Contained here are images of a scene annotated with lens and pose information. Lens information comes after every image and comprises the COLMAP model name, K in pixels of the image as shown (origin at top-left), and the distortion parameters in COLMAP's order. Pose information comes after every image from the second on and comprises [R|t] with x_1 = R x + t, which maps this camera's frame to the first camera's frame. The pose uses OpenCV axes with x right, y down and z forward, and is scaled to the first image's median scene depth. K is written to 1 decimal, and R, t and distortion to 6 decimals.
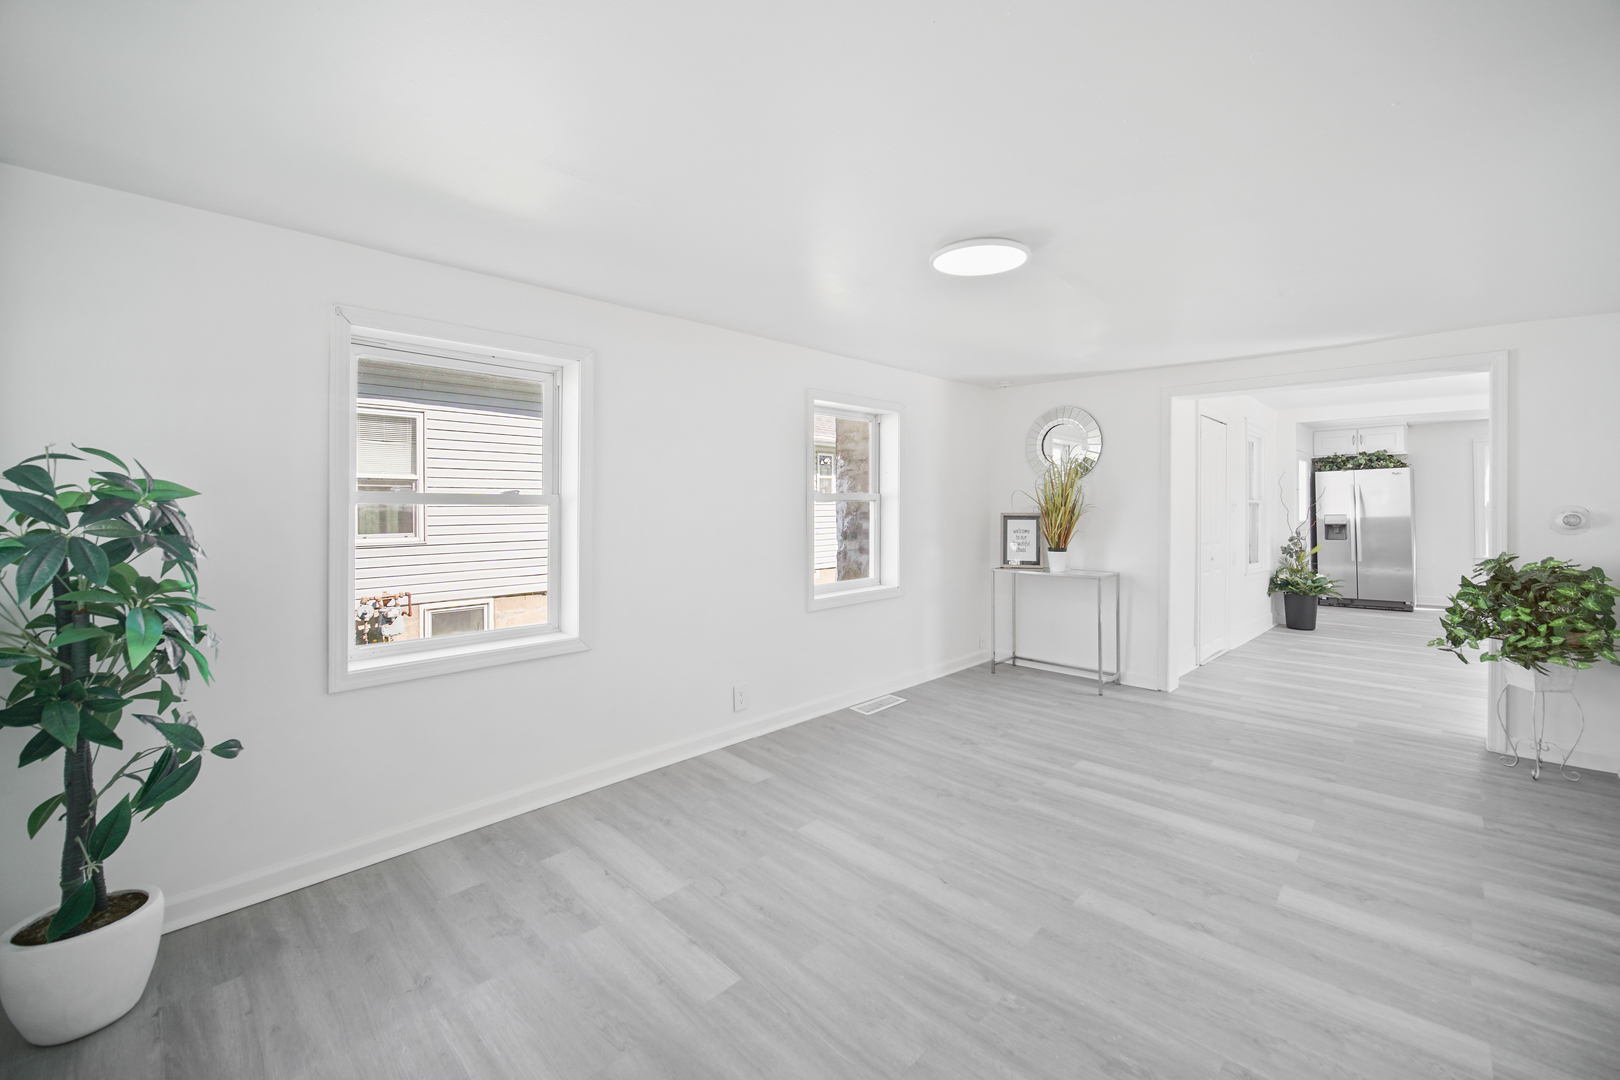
lens RADIAL K [[675.7, 0, 809.5], [0, 675.7, 505.0], [0, 0, 1]] dist [0.000075, -0.000088]
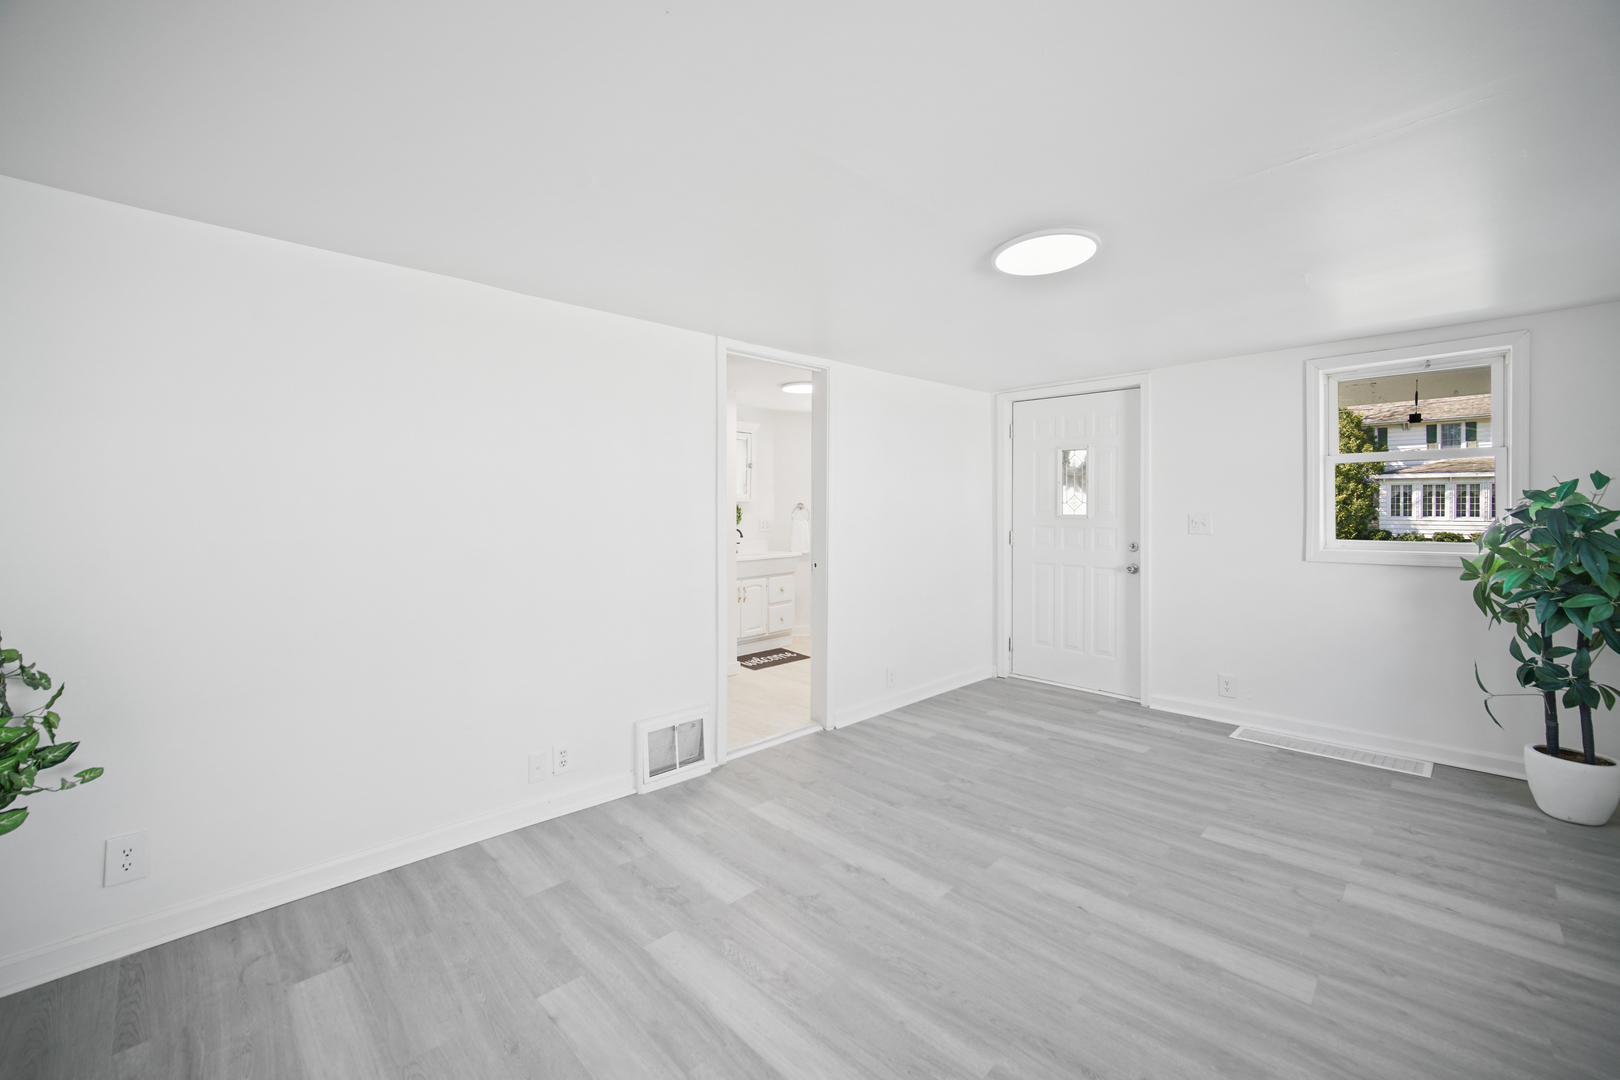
lens RADIAL K [[643.5, 0, 810.0], [0, 643.5, 540.0], [0, 0, 1]] dist [0.000341, 0.000008]
pose [[-0.999402, 0.002298, 0.034507, 0.566109], [0.003942, 0.998857, 0.047637, -0.006946], [-0.034358, 0.047744, -0.998268, 1.953305]]
